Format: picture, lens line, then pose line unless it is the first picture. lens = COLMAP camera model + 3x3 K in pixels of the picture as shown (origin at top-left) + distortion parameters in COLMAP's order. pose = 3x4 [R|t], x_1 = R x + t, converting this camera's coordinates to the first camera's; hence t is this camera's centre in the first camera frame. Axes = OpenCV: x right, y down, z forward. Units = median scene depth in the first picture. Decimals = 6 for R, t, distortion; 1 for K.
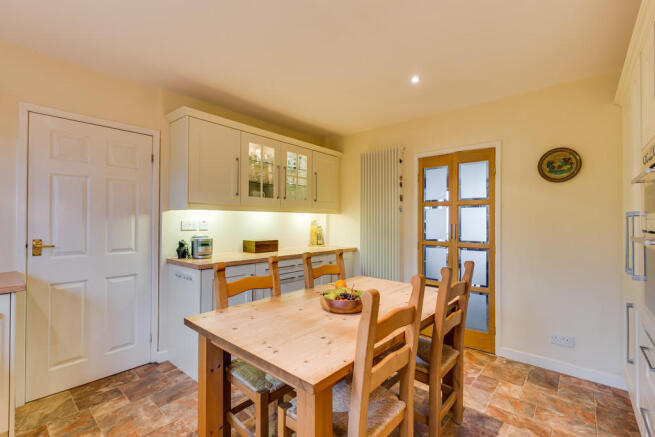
lens RADIAL K [[289.8, 0, 327.5], [0, 289.8, 218.5], [0, 0, 1]] dist [0.001895, 0.000204]
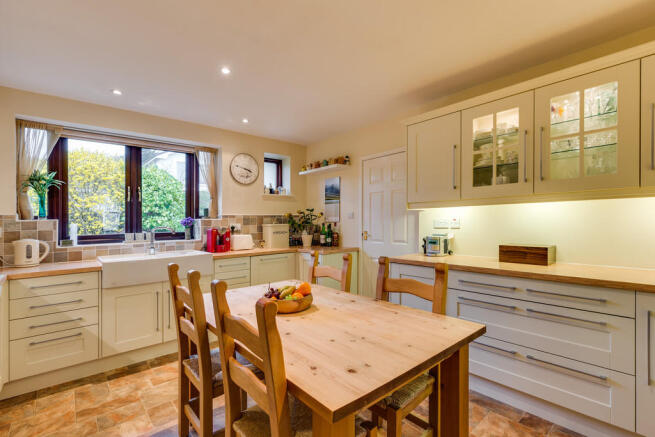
lens RADIAL K [[299.9, 0, 329.3], [0, 299.9, 222.0], [0, 0, 1]] dist [0.002846, 0.000215]
pose [[-0.142474, -0.001344, -0.989798, 0.631150], [0.021822, 0.999752, -0.004499, 0.015035], [0.989558, -0.022240, -0.142409, 0.762237]]
